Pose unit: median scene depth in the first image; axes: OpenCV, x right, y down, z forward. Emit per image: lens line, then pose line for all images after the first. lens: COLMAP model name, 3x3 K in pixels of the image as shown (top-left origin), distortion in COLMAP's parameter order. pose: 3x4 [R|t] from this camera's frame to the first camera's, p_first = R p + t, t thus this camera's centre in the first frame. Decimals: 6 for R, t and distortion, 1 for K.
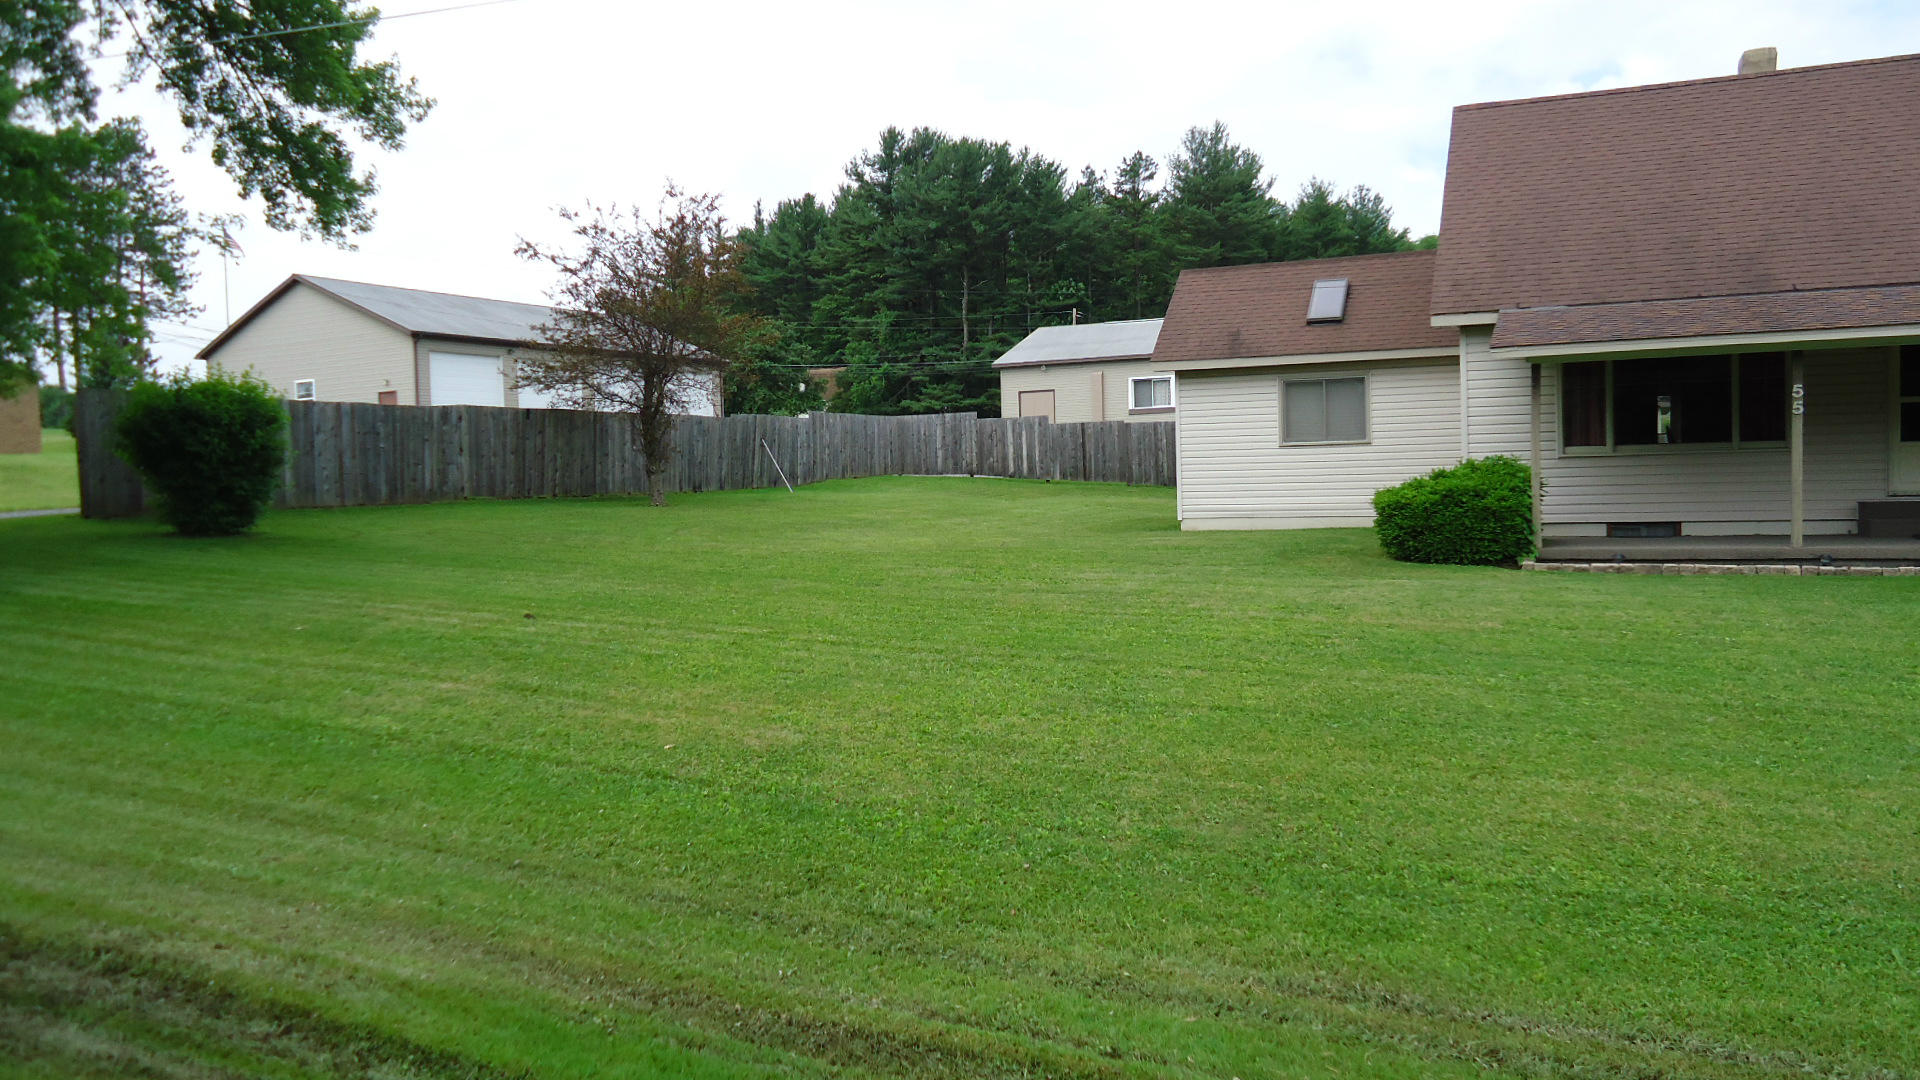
lens RADIAL K [[1376.9, 0, 960.0], [0, 1376.9, 540.0], [0, 0, 1]] dist [-0.021501, 0.006687]
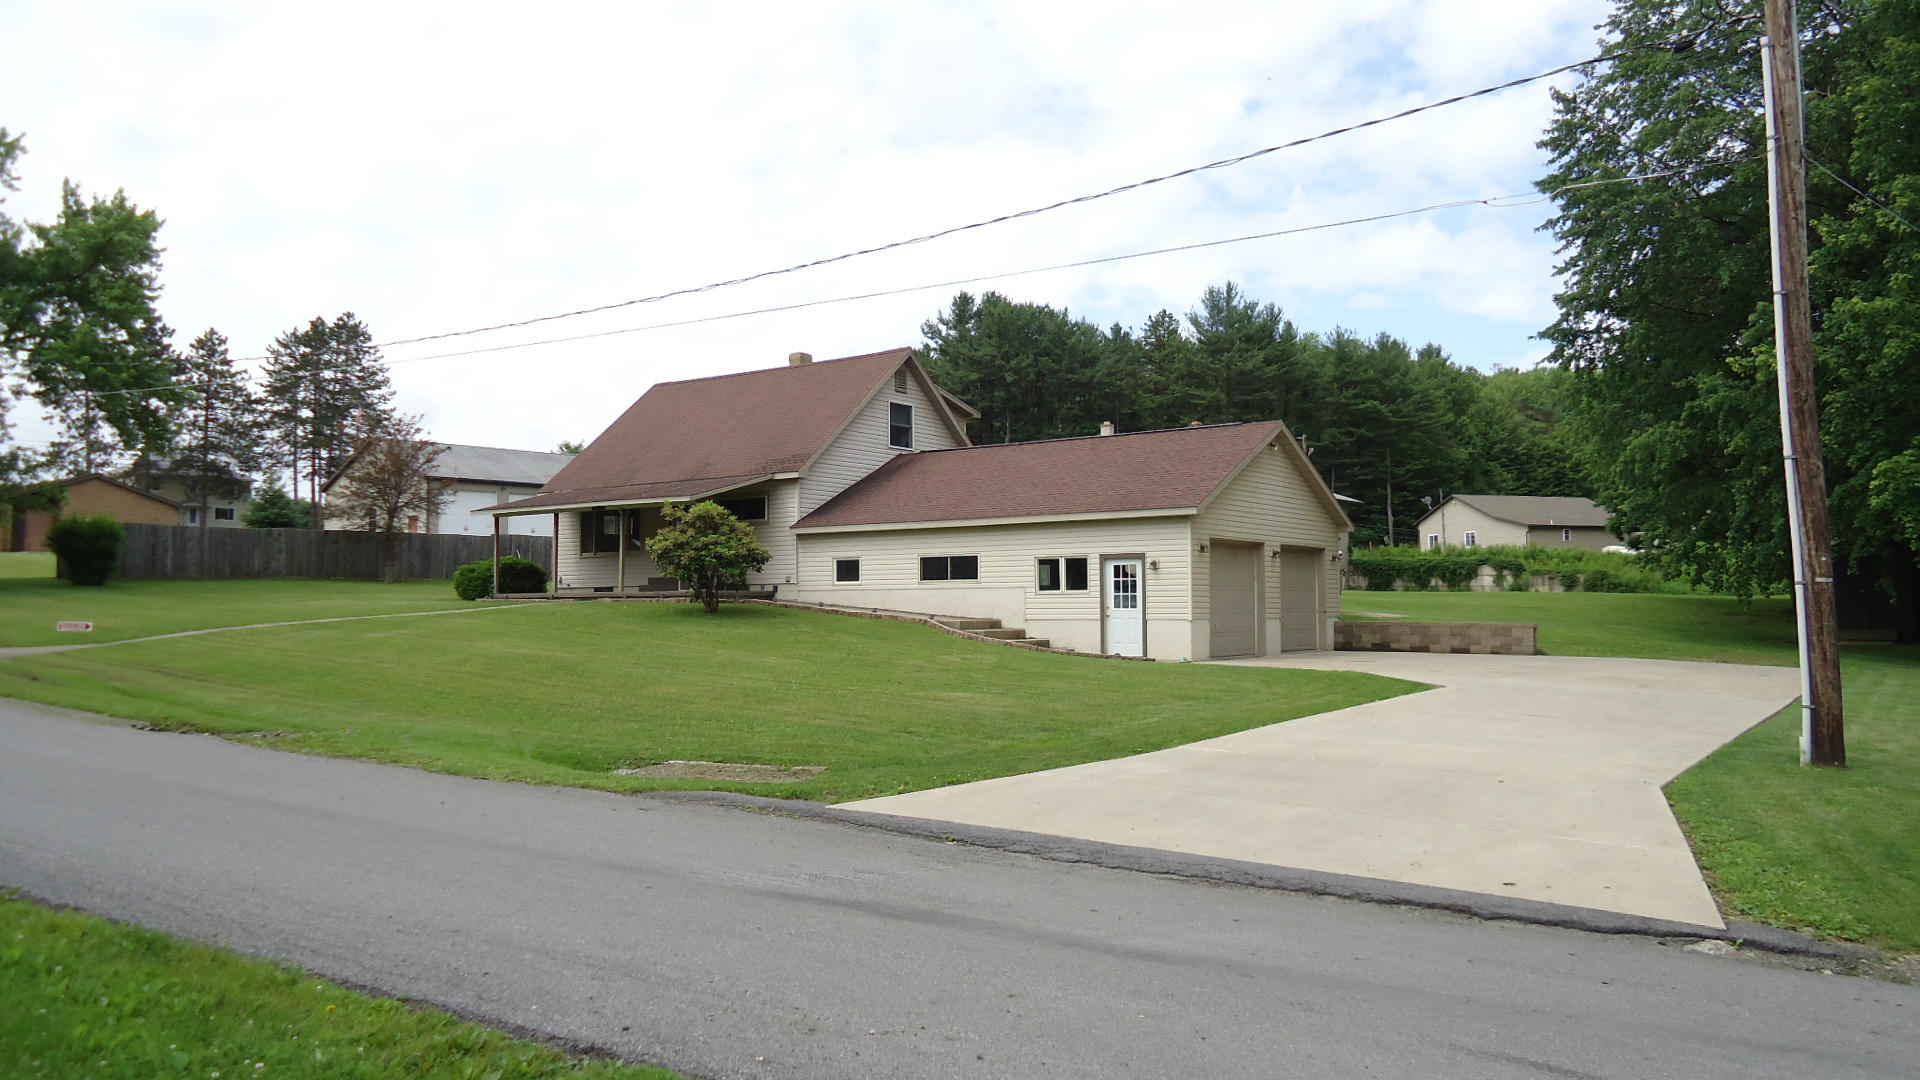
lens RADIAL K [[1376.9, 0, 960.0], [0, 1376.9, 540.0], [0, 0, 1]] dist [-0.021501, 0.006687]
pose [[0.978275, 0.008966, -0.207118, 1.063057], [-0.026908, 0.996105, -0.083972, 0.058684], [0.205559, 0.087721, 0.974705, -0.740876]]
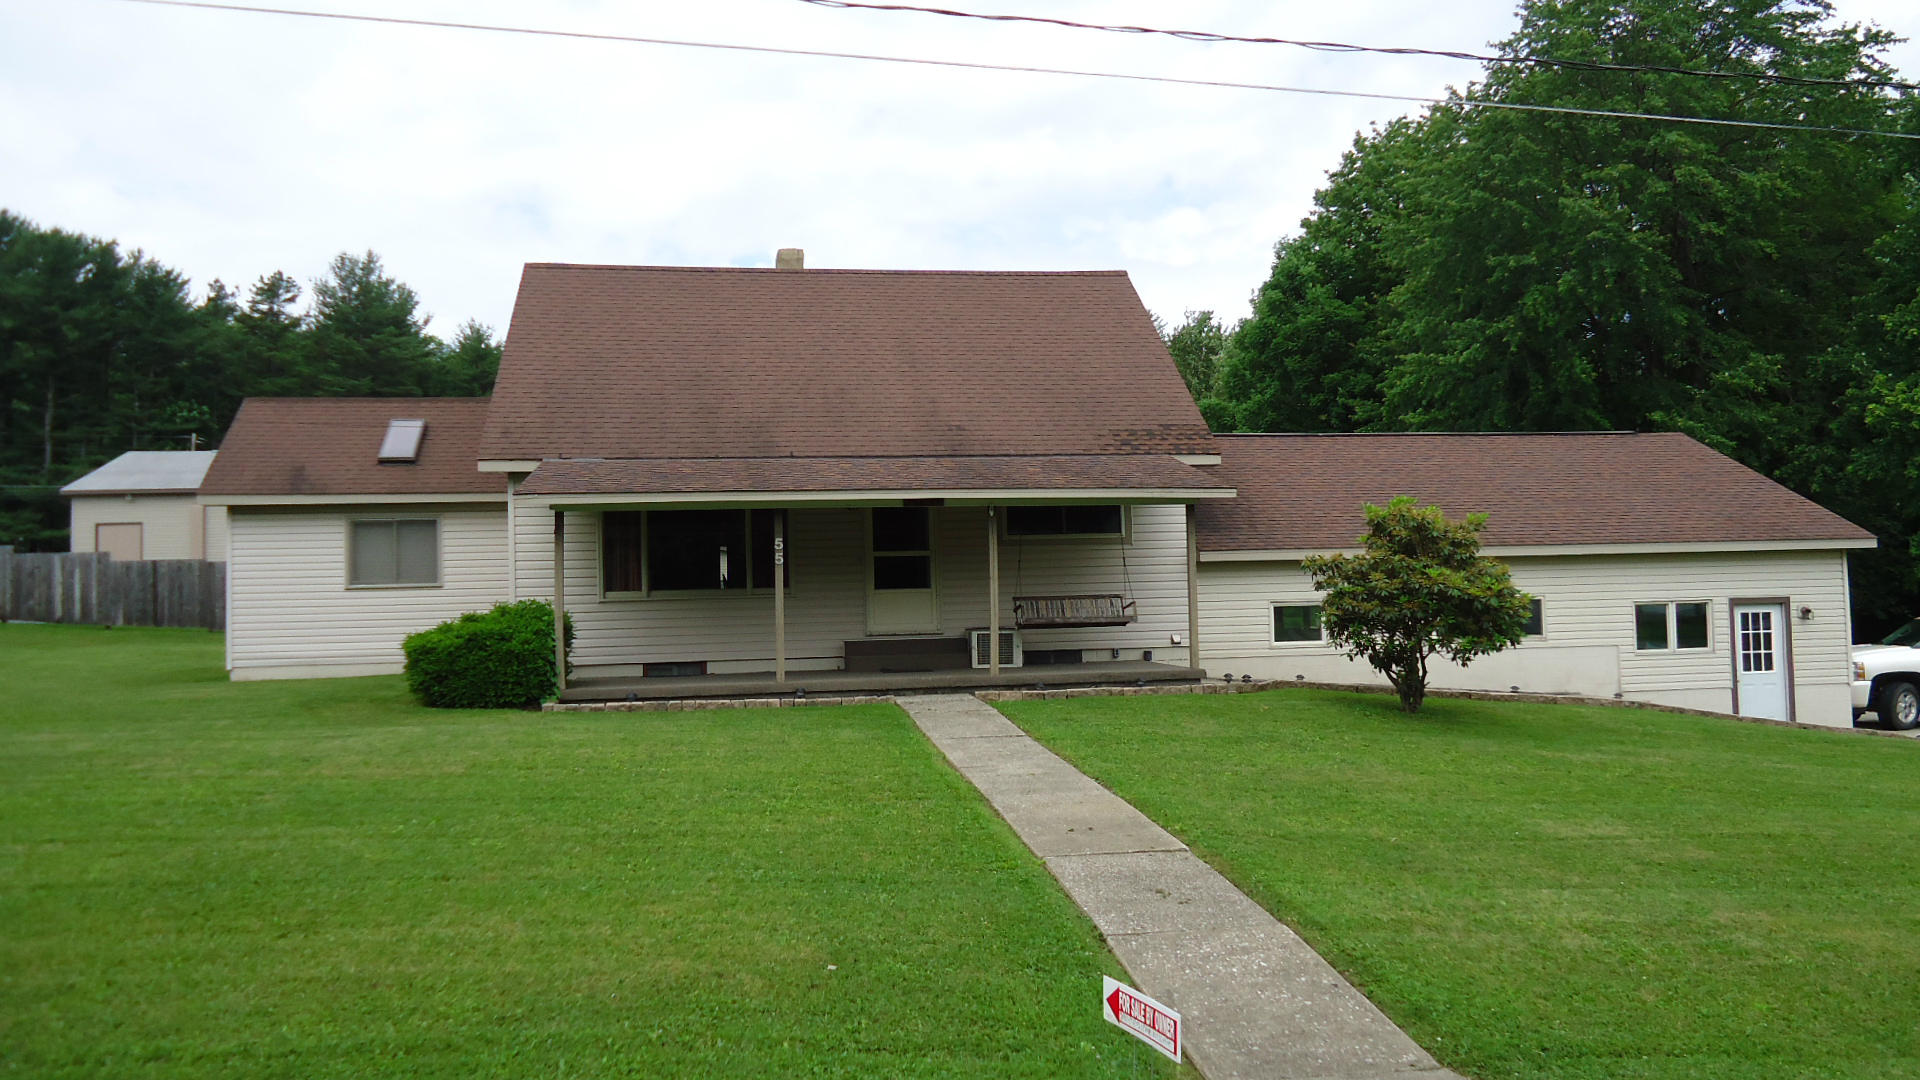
lens RADIAL K [[1376.9, 0, 960.0], [0, 1376.9, 540.0], [0, 0, 1]] dist [-0.021501, 0.006687]
pose [[0.835272, 0.029156, 0.549064, 0.061967], [0.028533, 0.994949, -0.096240, 0.001114], [-0.549096, 0.096053, 0.830221, -0.018168]]
